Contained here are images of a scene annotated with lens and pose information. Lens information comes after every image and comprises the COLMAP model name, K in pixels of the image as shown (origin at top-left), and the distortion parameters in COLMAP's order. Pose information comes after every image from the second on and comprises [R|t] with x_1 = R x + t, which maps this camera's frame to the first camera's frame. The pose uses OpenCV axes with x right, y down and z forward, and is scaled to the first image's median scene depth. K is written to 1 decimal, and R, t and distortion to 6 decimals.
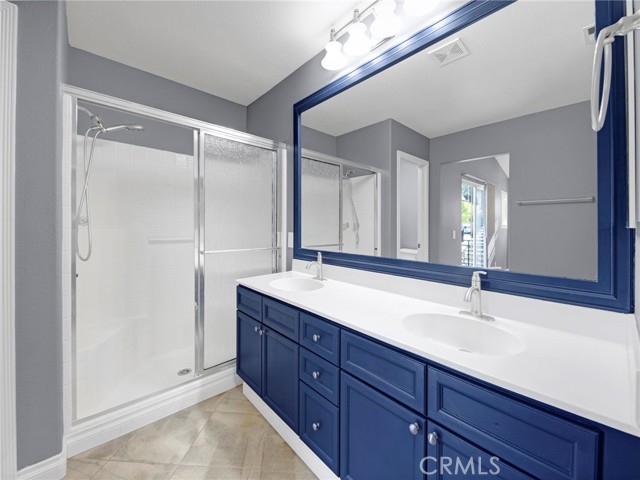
lens RADIAL K [[256.6, 0, 321.8], [0, 256.6, 229.0], [0, 0, 1]] dist [0.000633, 0.000089]
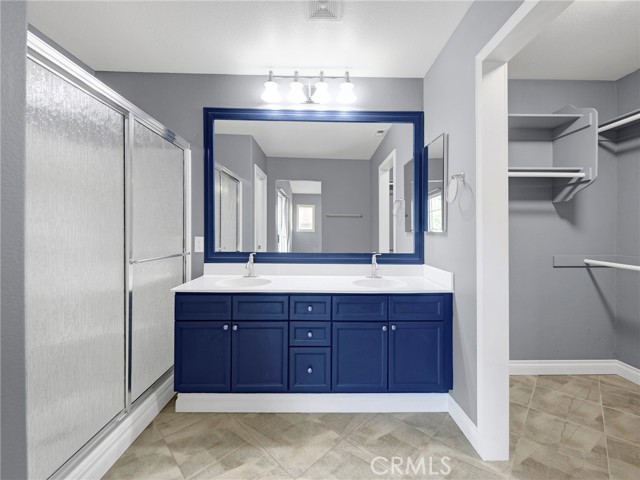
lens RADIAL K [[261.0, 0, 325.8], [0, 261.0, 232.0], [0, 0, 1]] dist [0.002110, 0.000279]
pose [[0.670866, -0.001576, 0.741577, -0.672825], [0.003069, 0.999995, -0.000651, -0.003492], [-0.741572, 0.002713, 0.670868, -0.031093]]
